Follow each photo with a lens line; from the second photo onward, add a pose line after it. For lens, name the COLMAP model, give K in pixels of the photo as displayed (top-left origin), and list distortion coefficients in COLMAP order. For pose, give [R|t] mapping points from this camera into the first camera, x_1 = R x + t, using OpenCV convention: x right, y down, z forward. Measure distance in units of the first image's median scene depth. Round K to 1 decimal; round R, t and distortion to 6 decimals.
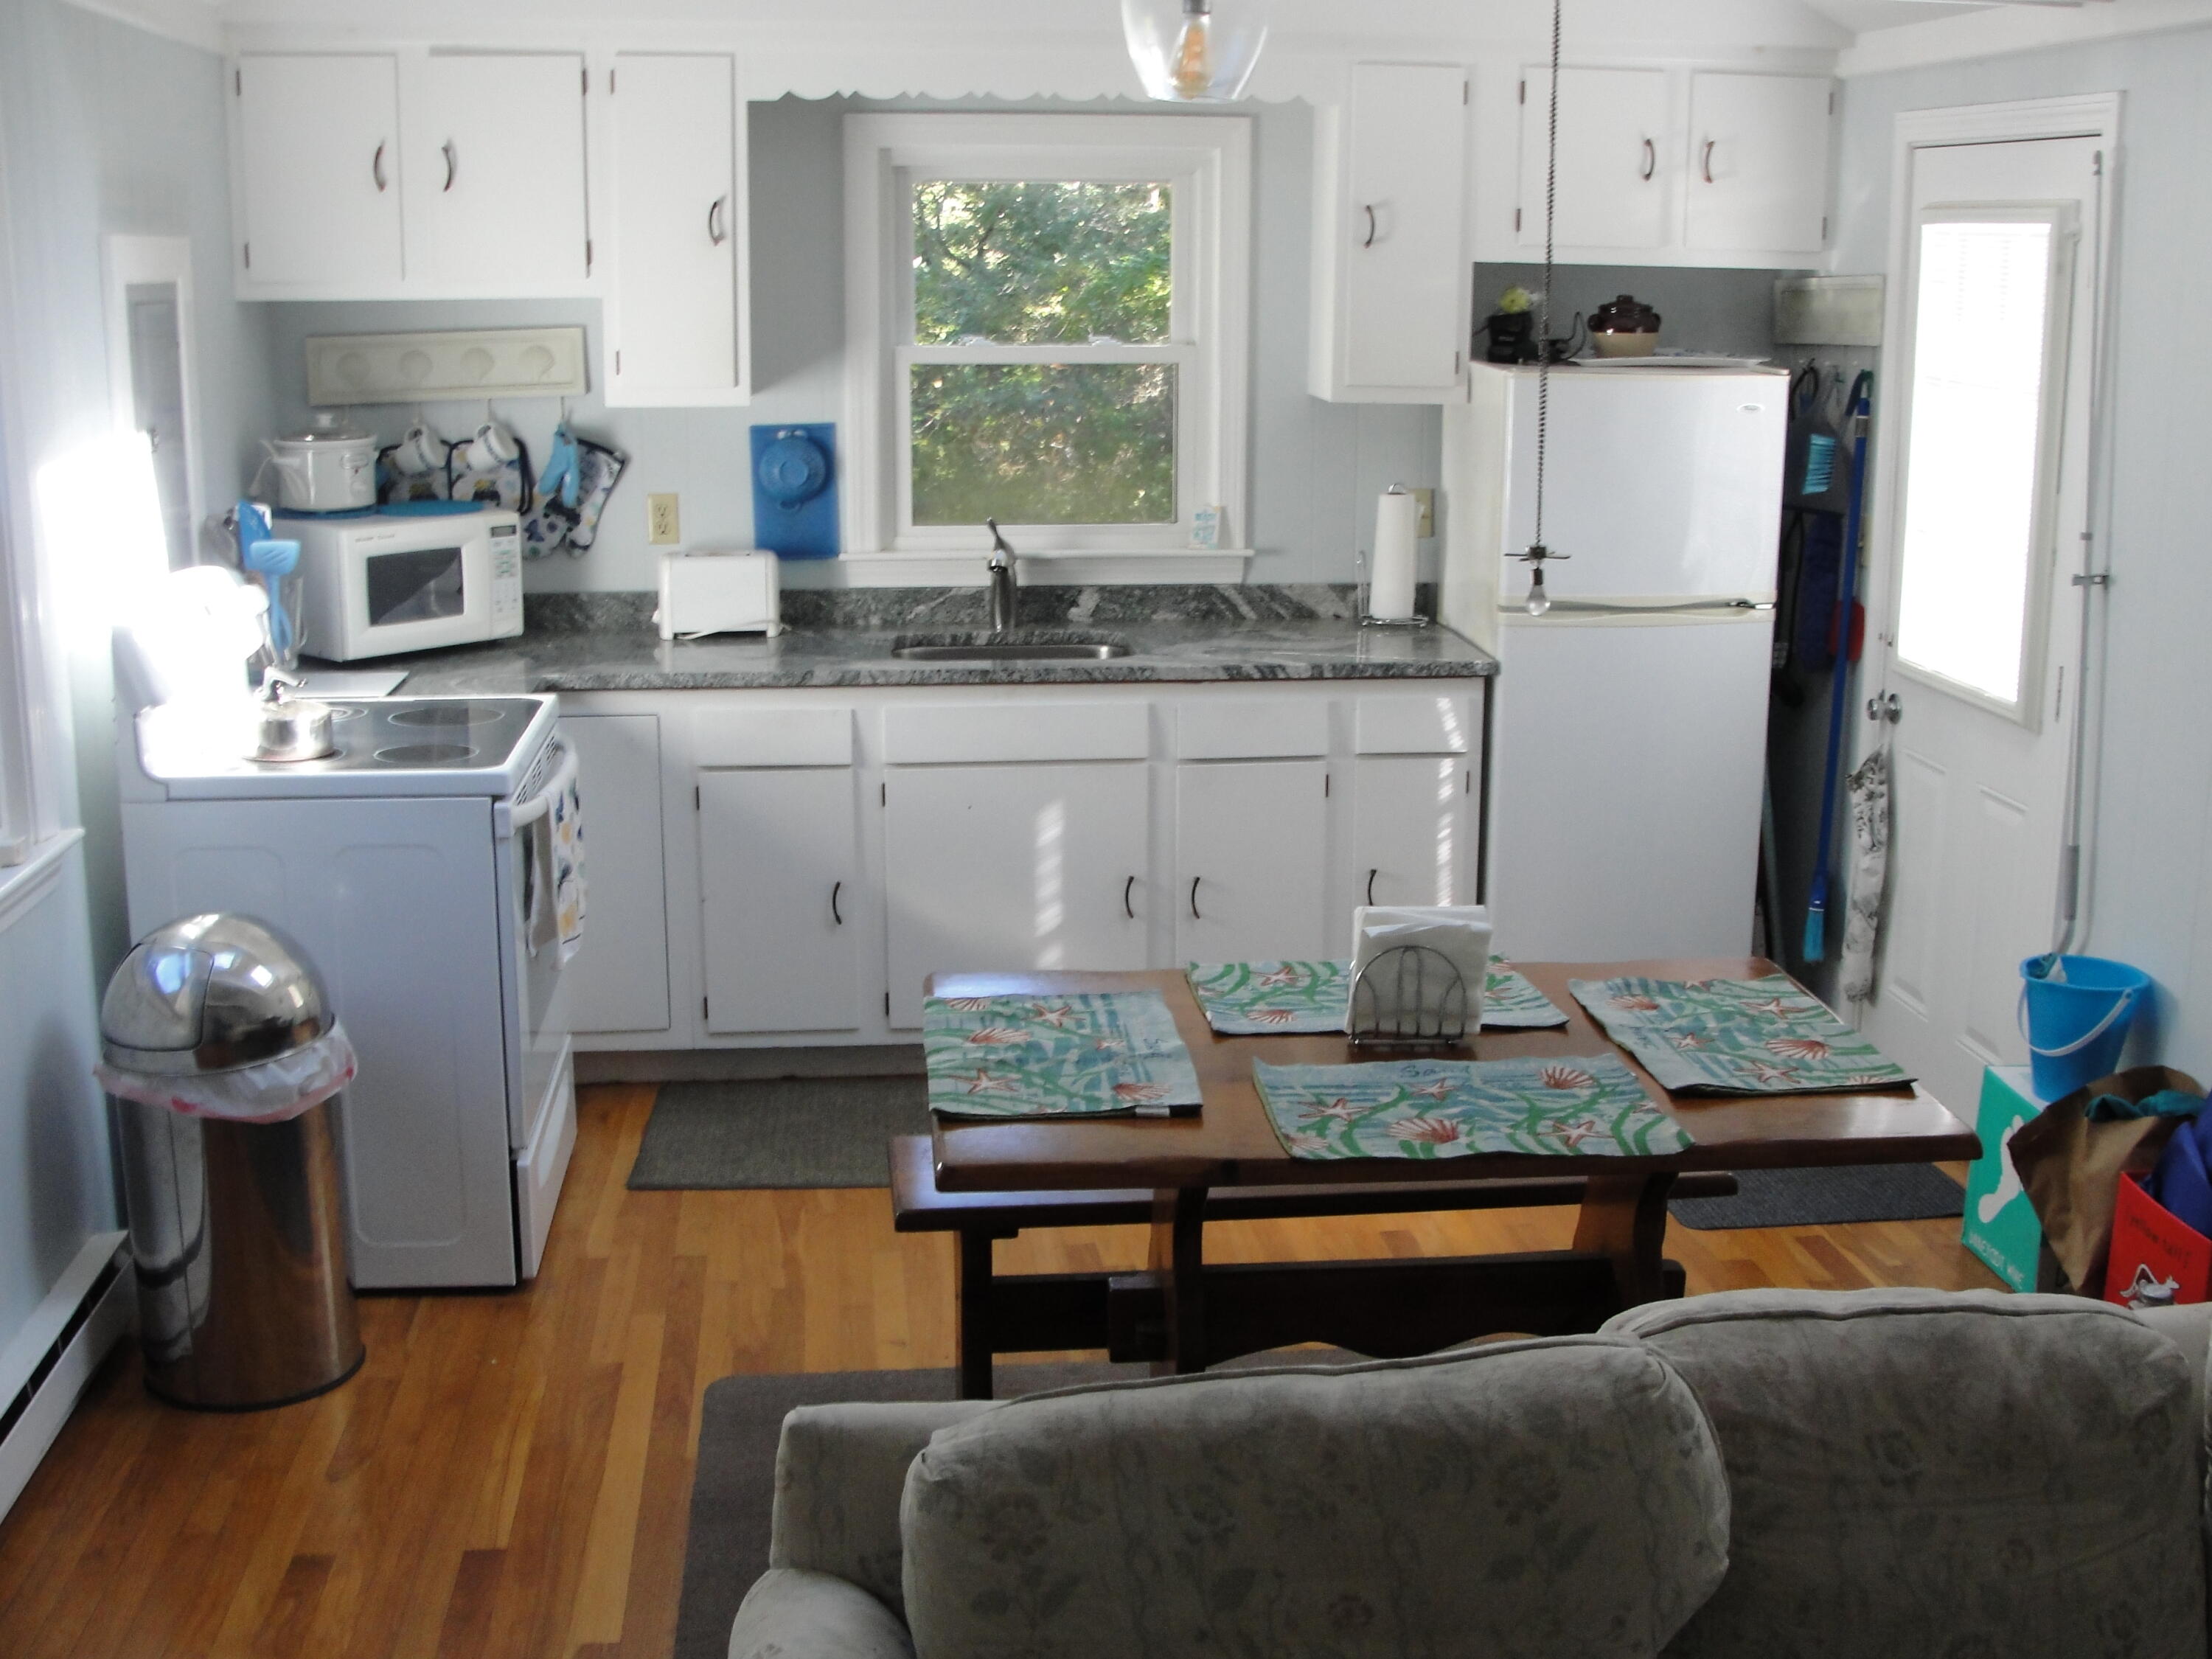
lens RADIAL K [[2519.2, 0, 1147.2], [0, 2519.2, 827.0], [0, 0, 1]] dist [-0.203877, 0.240535]
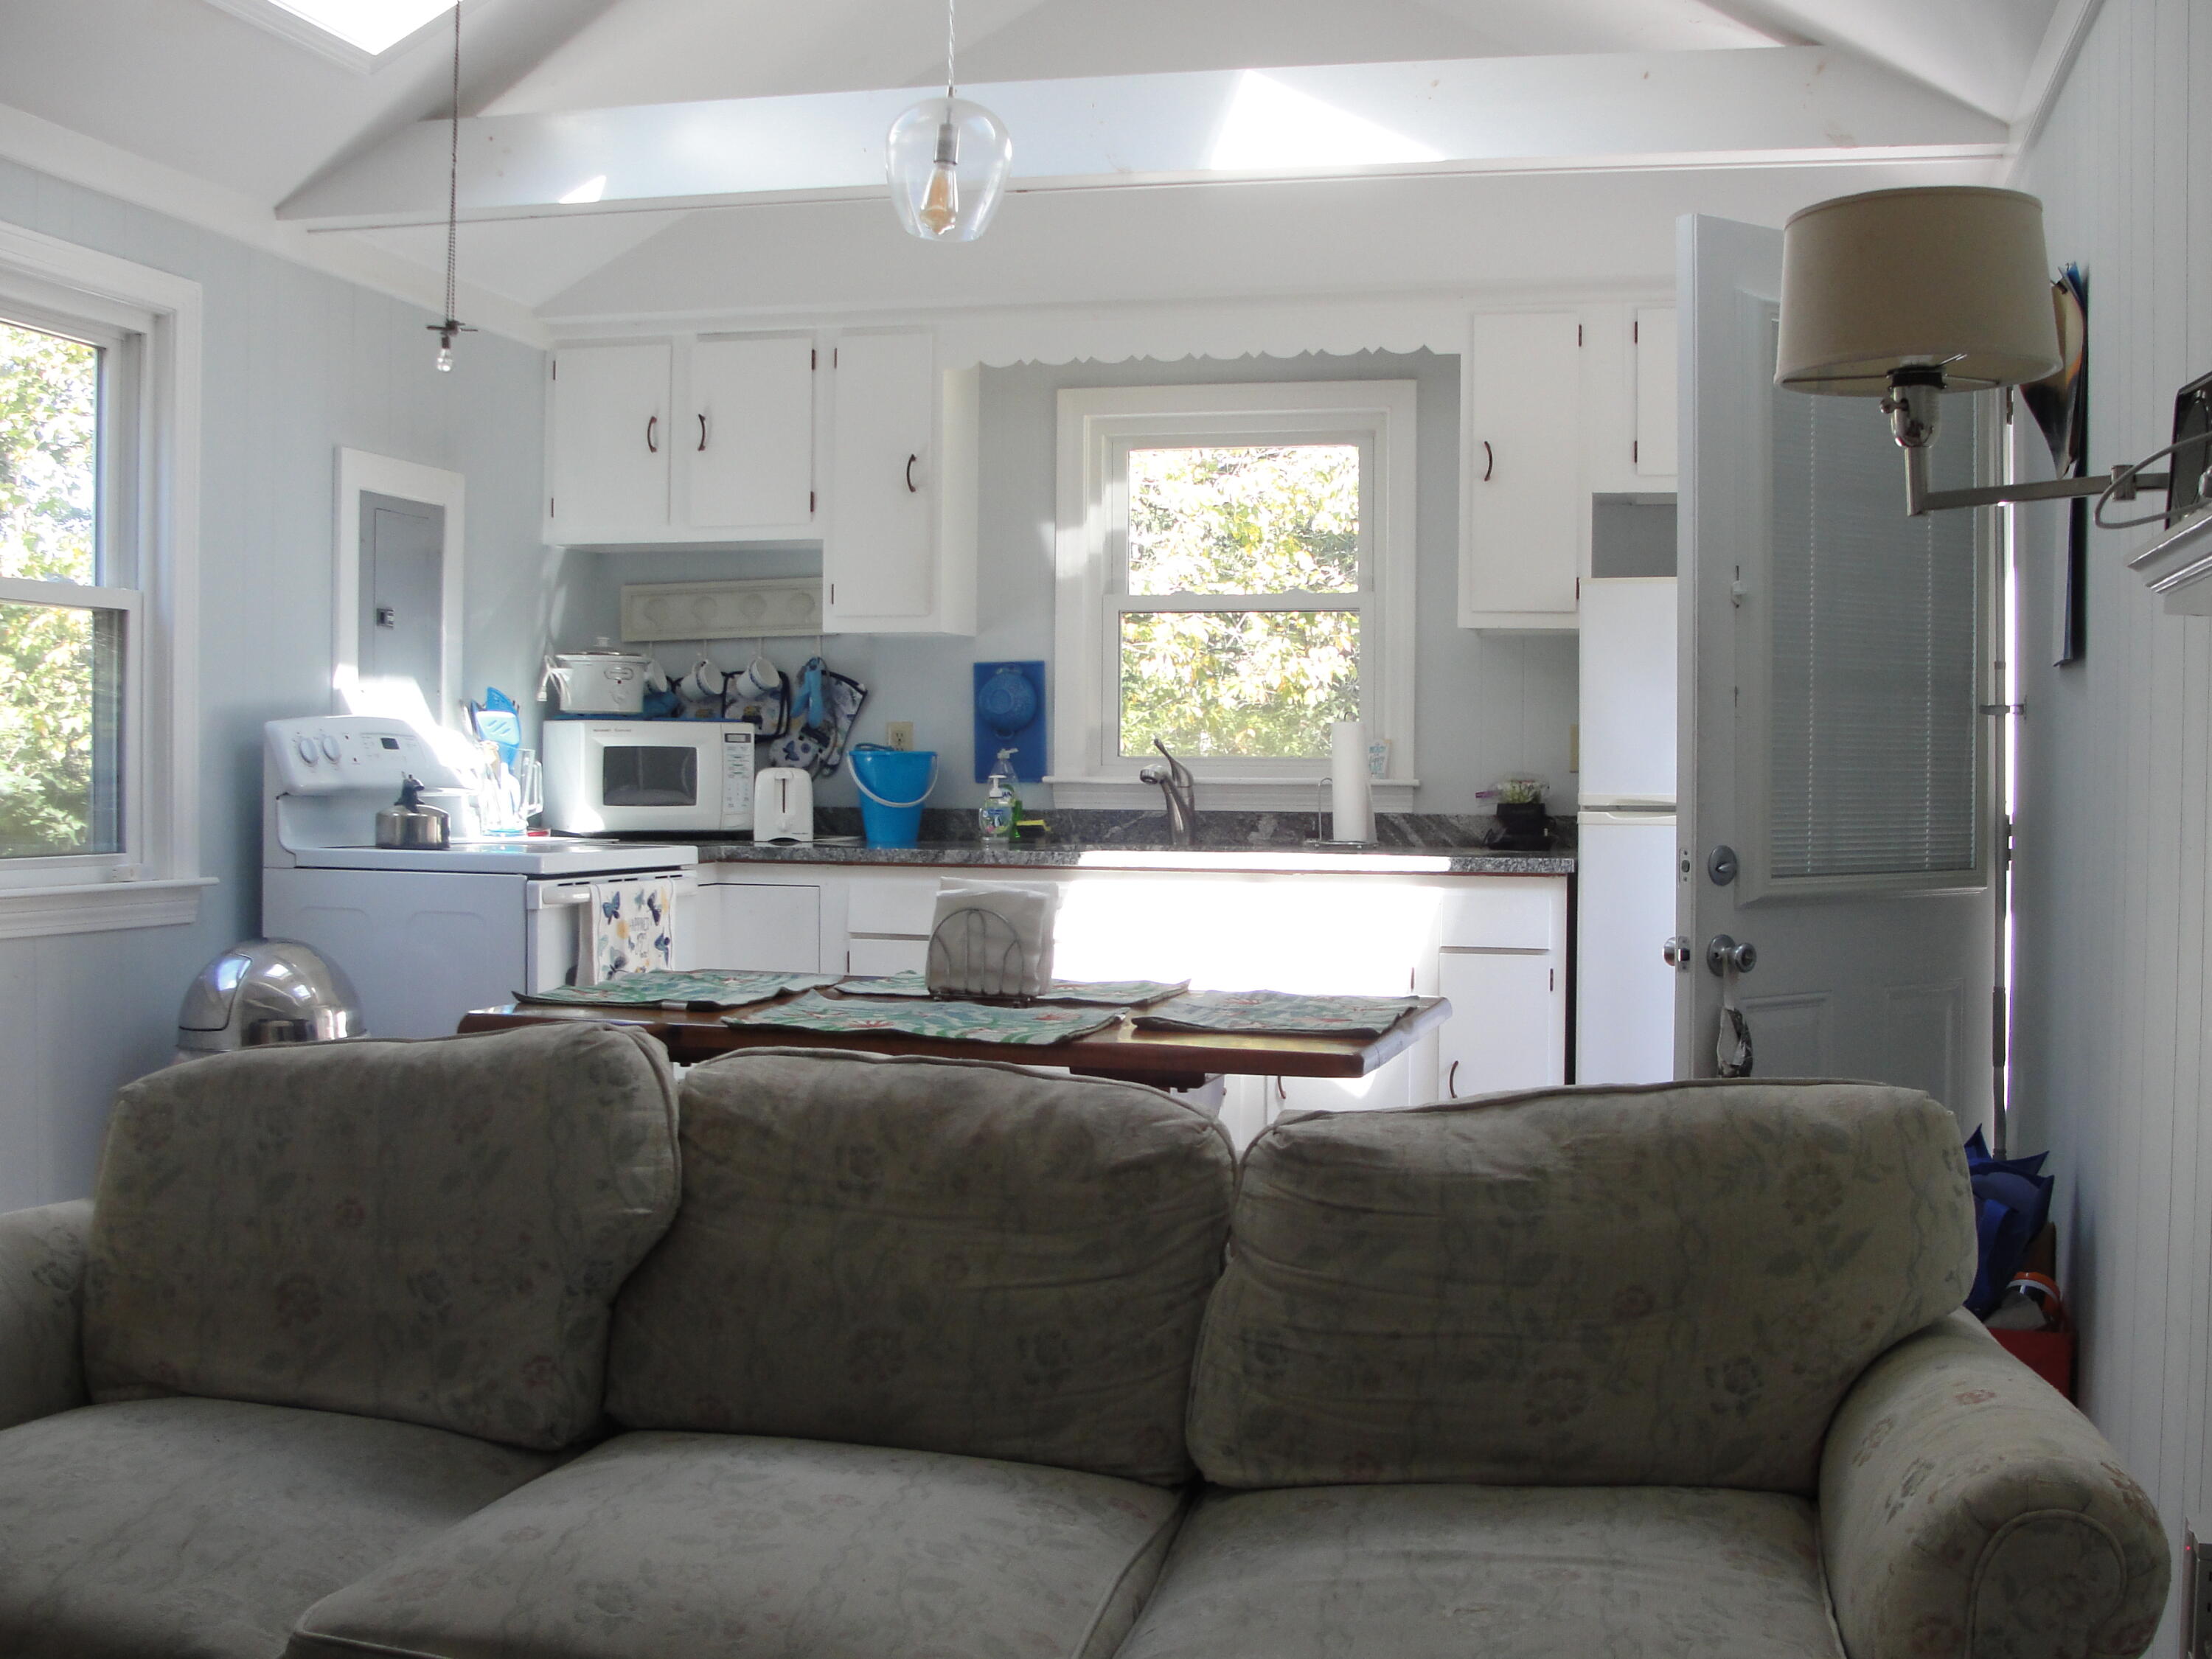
lens RADIAL K [[2519.2, 0, 1147.2], [0, 2519.2, 827.0], [0, 0, 1]] dist [-0.203877, 0.240535]
pose [[0.932780, 0.007534, -0.360369, 0.534856], [-0.081356, 0.978382, -0.190129, 0.201375], [0.351146, 0.206667, 0.913228, 0.000442]]
